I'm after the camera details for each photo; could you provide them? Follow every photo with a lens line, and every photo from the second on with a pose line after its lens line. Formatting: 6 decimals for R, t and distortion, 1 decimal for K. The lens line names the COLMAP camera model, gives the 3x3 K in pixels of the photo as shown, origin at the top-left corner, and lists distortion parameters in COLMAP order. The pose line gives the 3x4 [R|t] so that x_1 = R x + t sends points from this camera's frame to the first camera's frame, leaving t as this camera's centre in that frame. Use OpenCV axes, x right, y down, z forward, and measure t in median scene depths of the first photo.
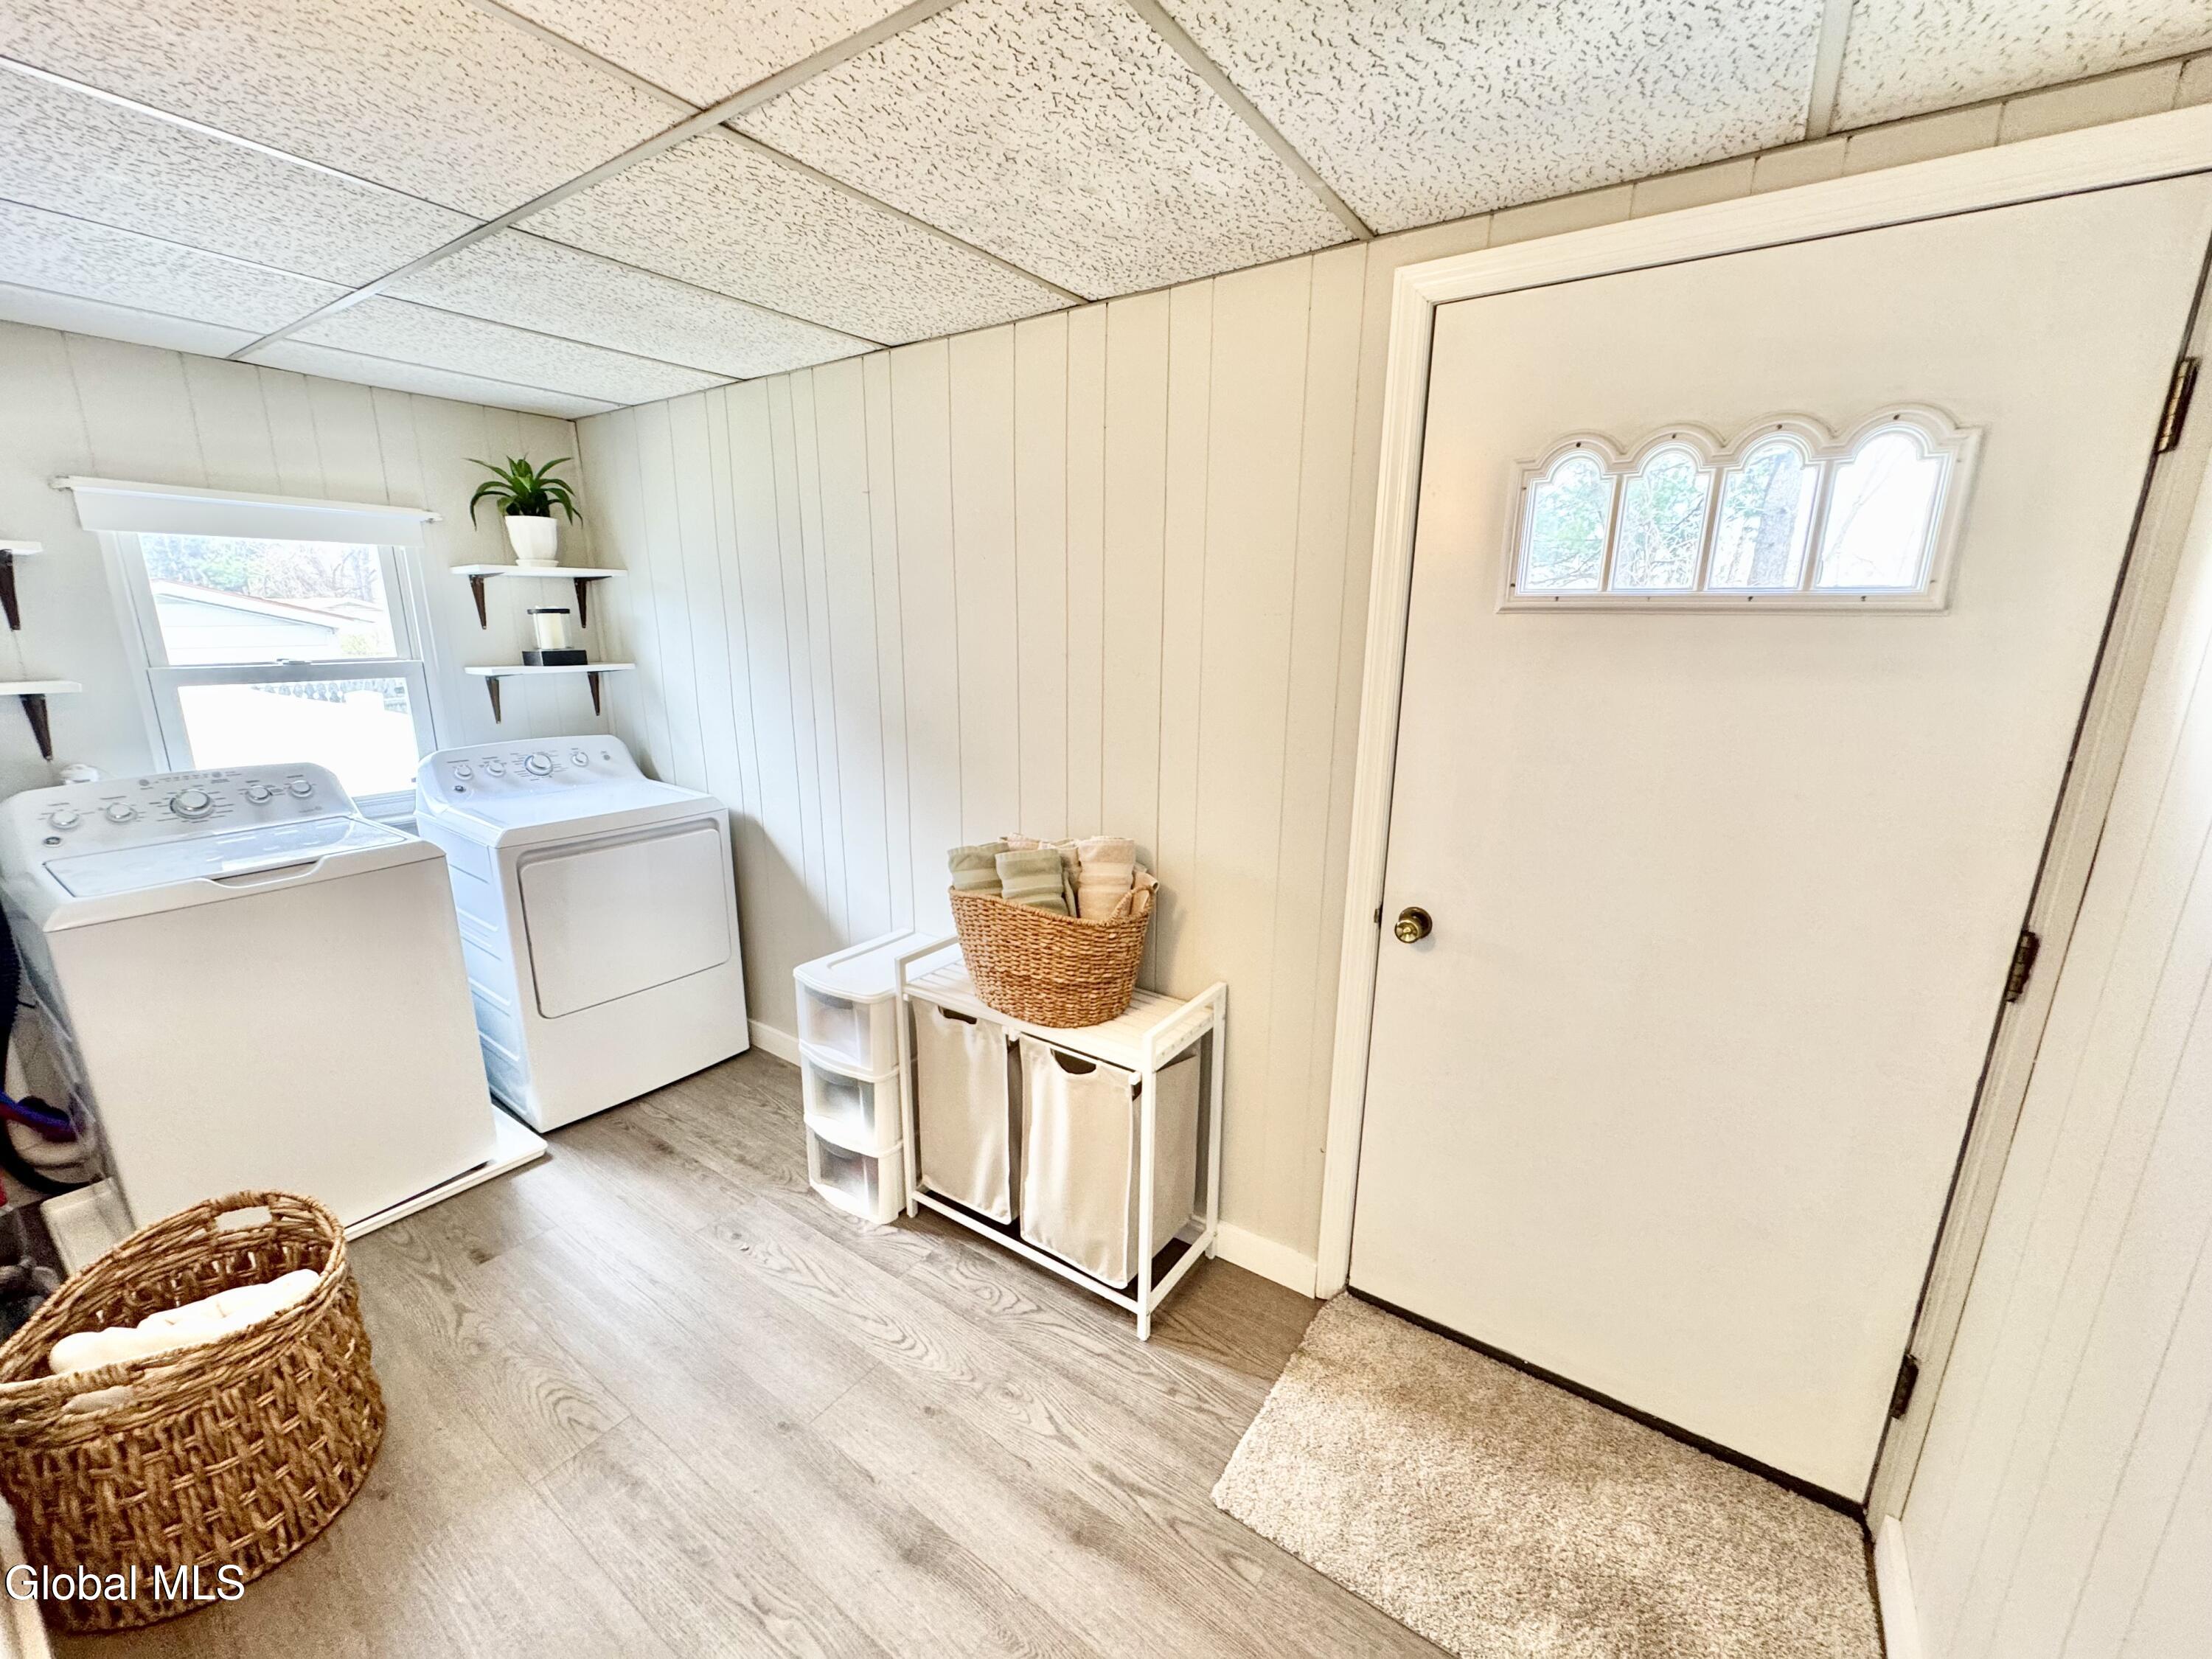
lens RADIAL K [[880.2, 0, 1100.4], [0, 880.2, 836.1], [0, 0, 1]] dist [-0.001835, 0.000867]
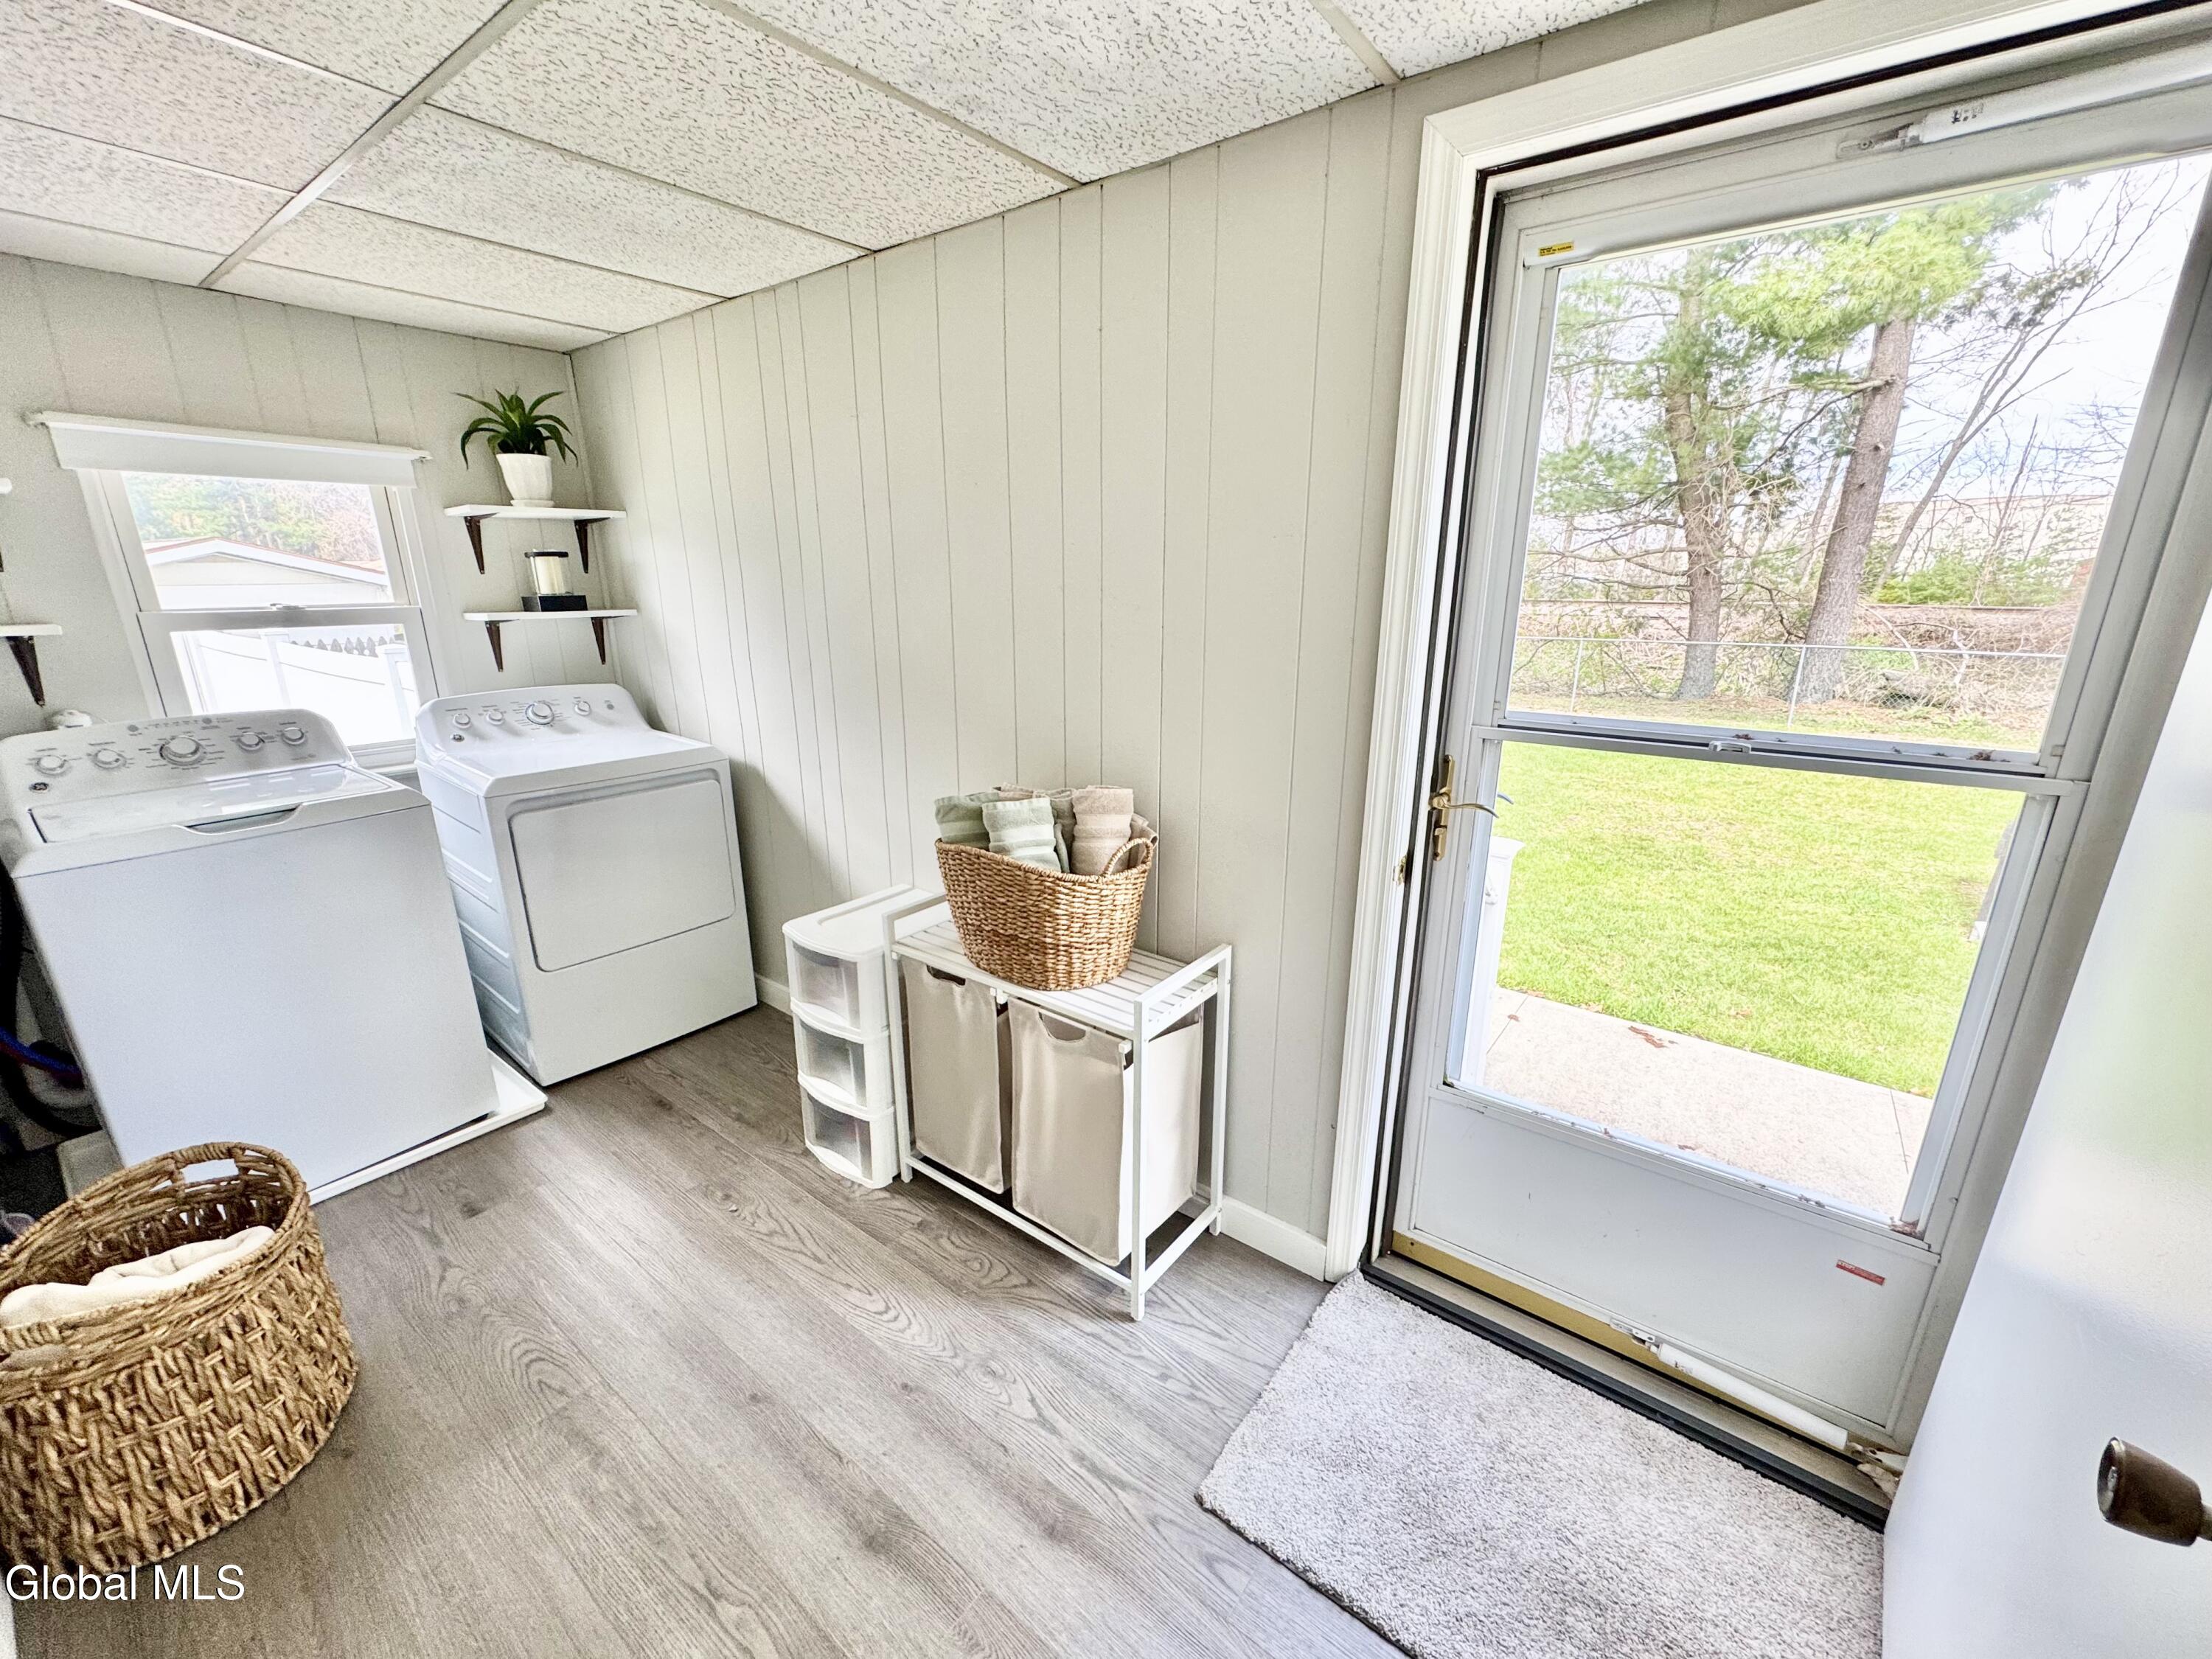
lens RADIAL K [[880.2, 0, 1101.1], [0, 880.2, 834.5], [0, 0, 1]] dist [-0.001835, 0.000867]
pose [[0.998622, 0.007071, -0.052009, 0.055208], [-0.004767, 0.999007, 0.044301, 0.010639], [0.052271, -0.043992, 0.997663, 0.078872]]
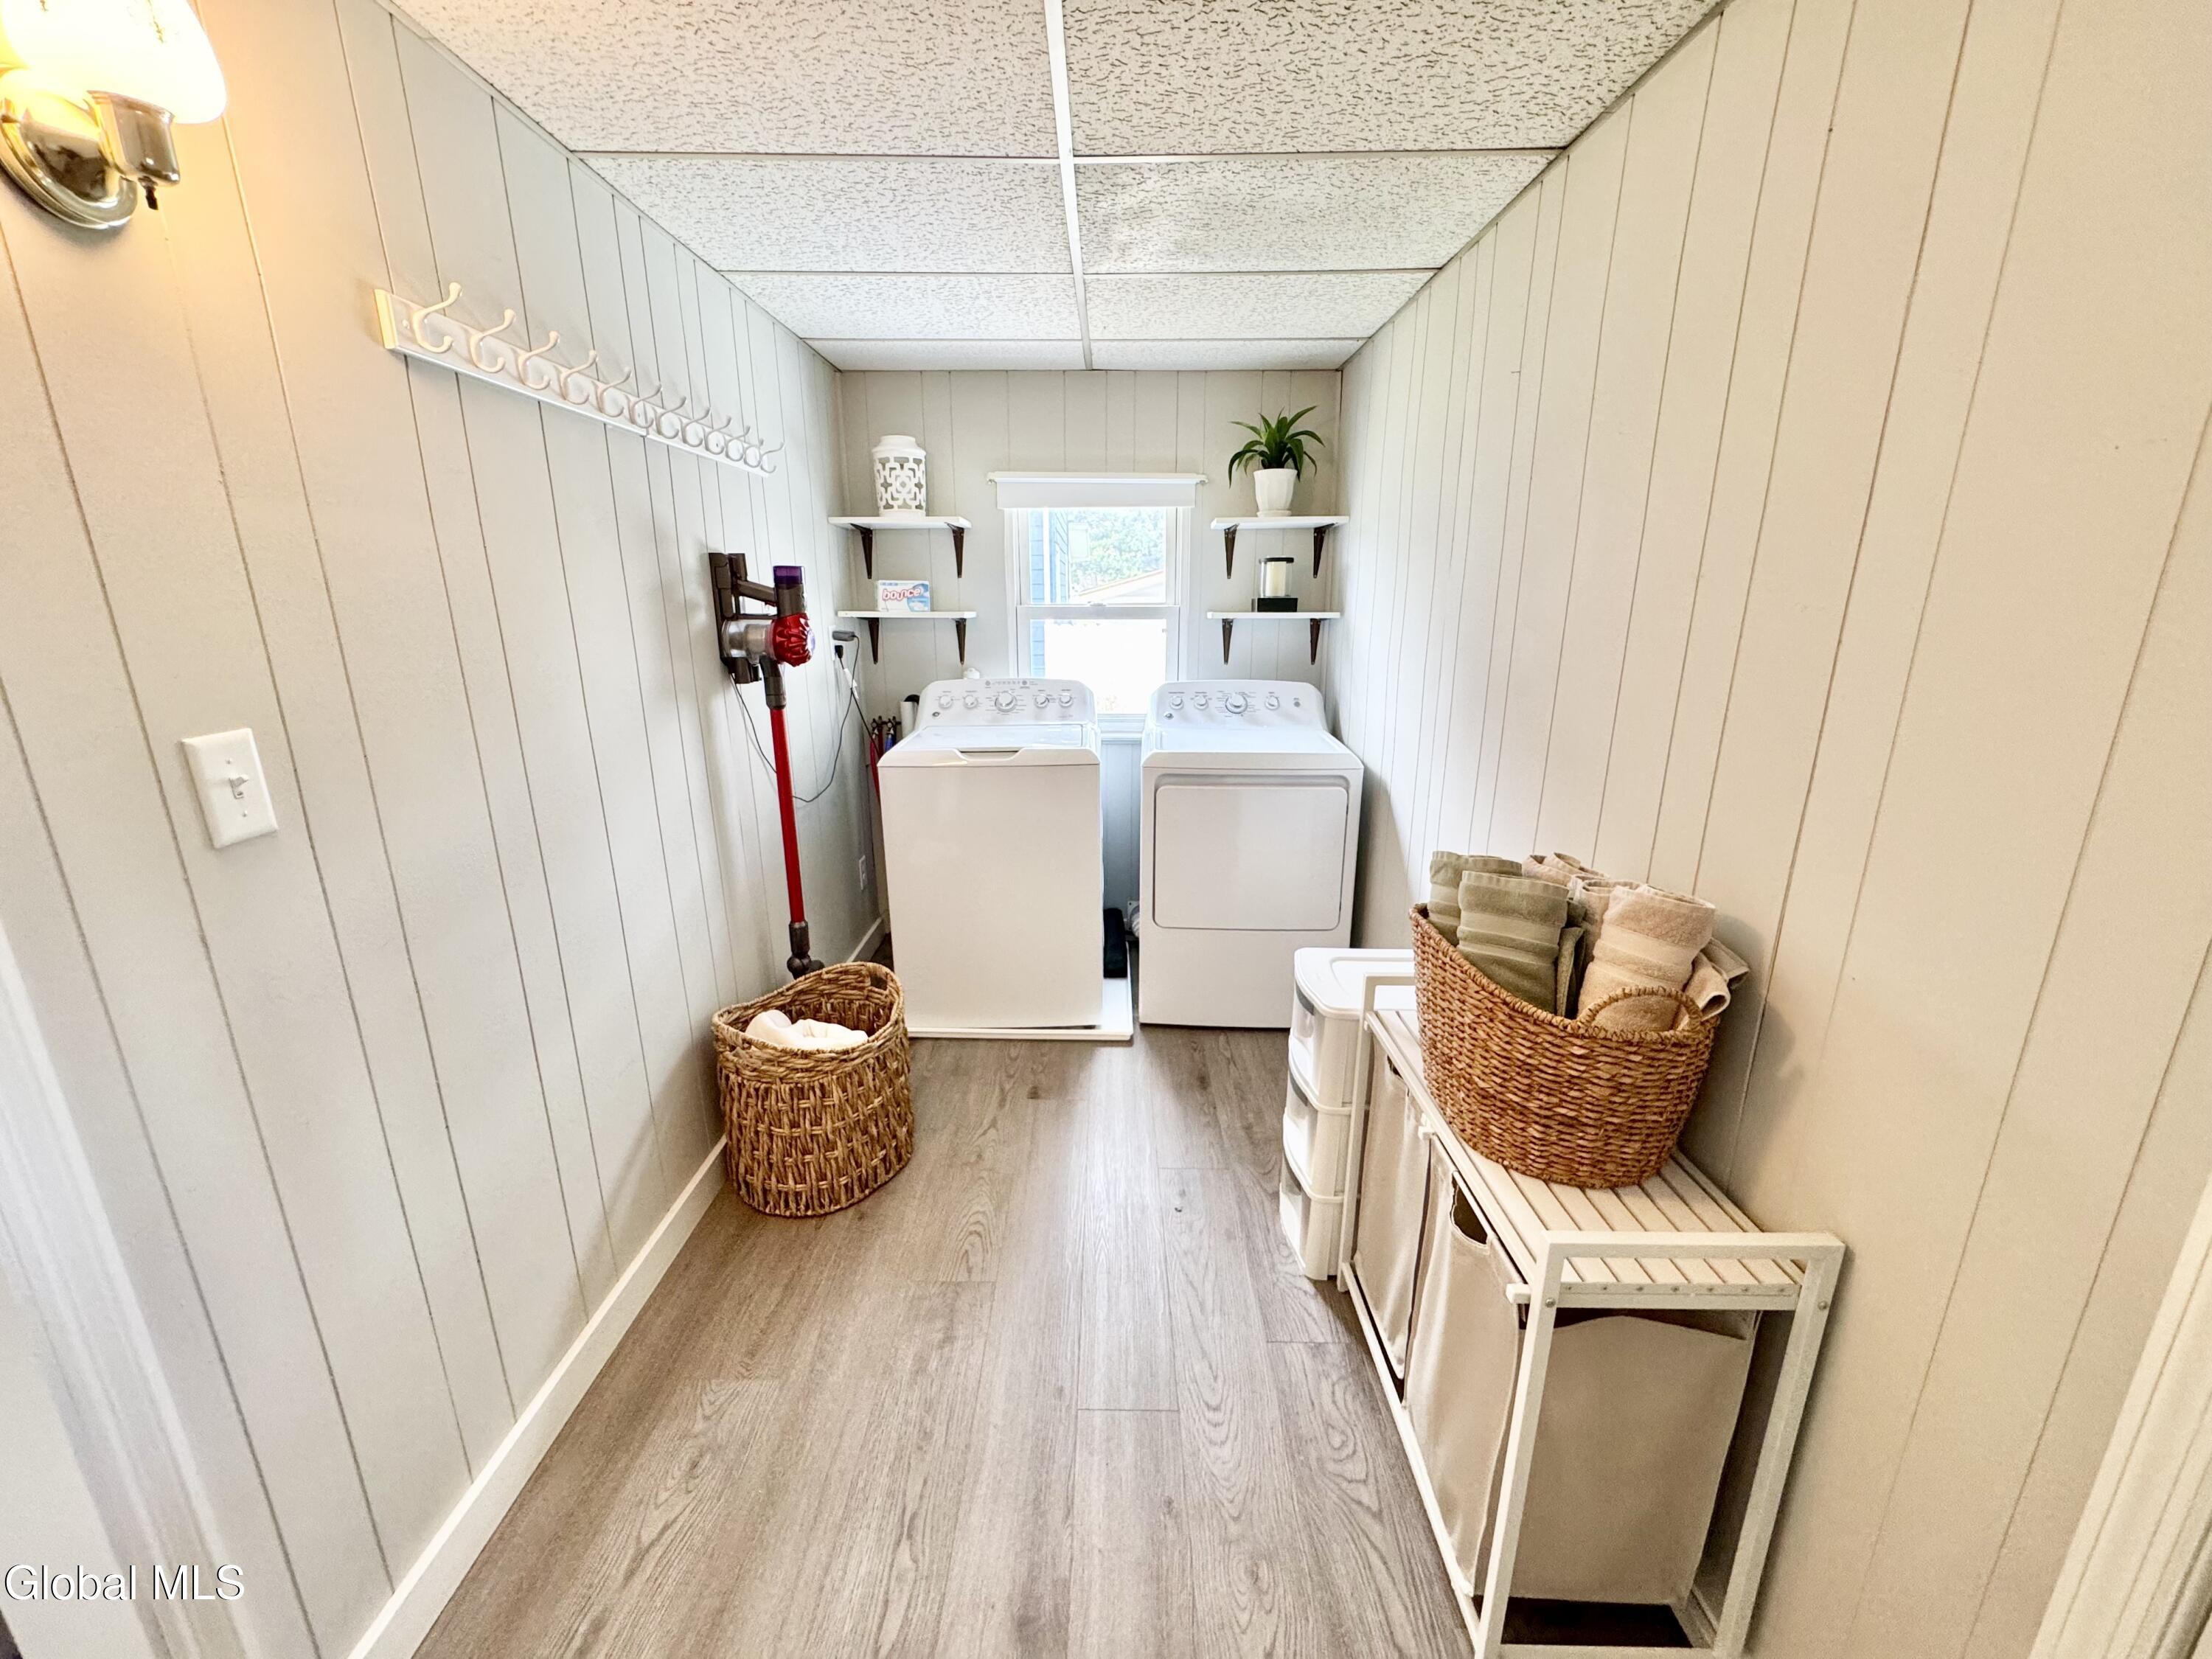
lens RADIAL K [[880.2, 0, 1103.8], [0, 880.2, 831.4], [0, 0, 1]] dist [-0.001835, 0.000867]
pose [[0.560768, 0.209030, -0.801153, 0.265379], [-0.195372, 0.973690, 0.117296, -0.034306], [0.804593, 0.090747, 0.586852, 0.376740]]
